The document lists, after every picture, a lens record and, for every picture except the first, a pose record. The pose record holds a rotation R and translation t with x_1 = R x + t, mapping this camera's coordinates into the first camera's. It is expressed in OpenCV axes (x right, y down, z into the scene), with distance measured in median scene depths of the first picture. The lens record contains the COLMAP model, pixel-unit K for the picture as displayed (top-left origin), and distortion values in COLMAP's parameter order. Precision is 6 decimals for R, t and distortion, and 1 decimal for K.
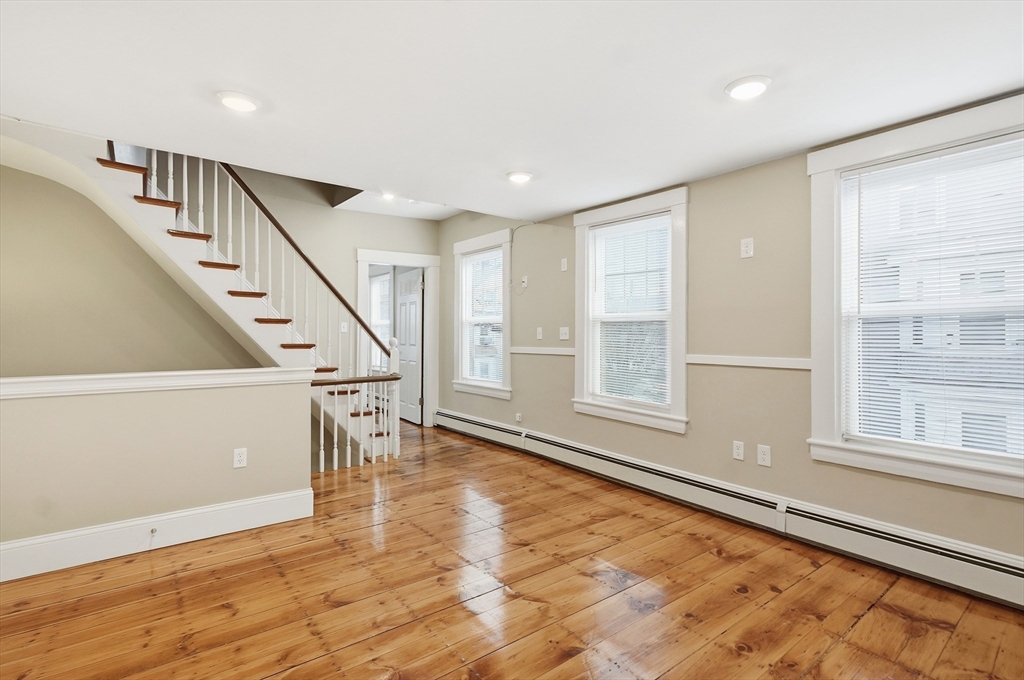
lens RADIAL K [[496.4, 0, 520.7], [0, 496.4, 340.1], [0, 0, 1]] dist [0.029632, 0.000015]
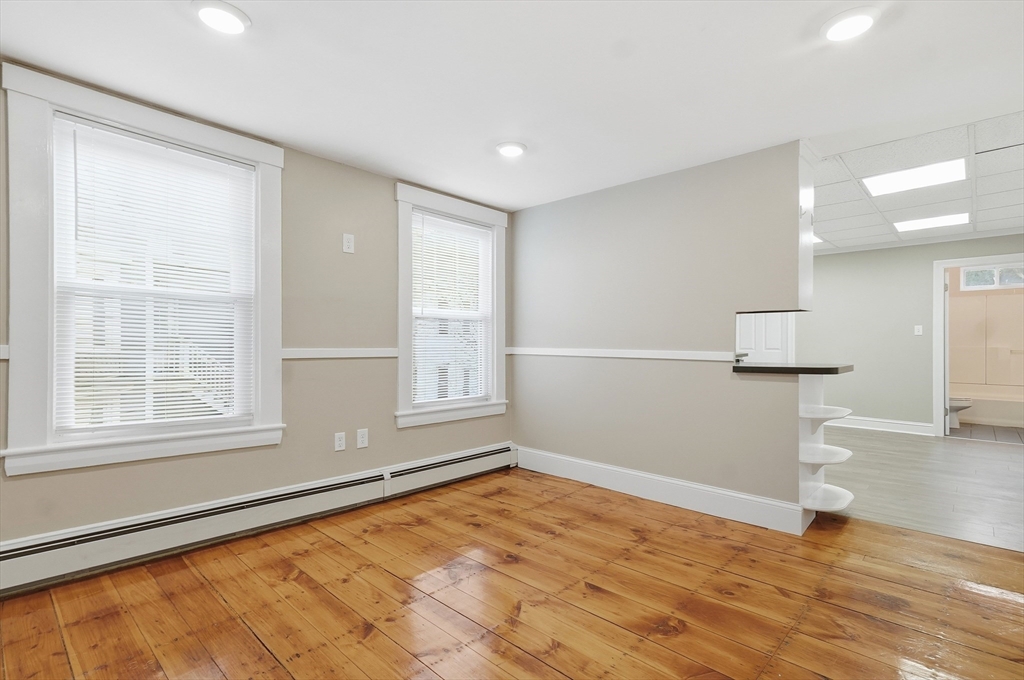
lens RADIAL K [[496.4, 0, 518.4], [0, 496.4, 345.9], [0, 0, 1]] dist [0.029632, 0.000015]
pose [[-0.160288, -0.005542, 0.987055, -0.658926], [0.001631, 0.999981, 0.005880, 0.023518], [-0.987069, 0.002552, -0.160276, 0.861082]]
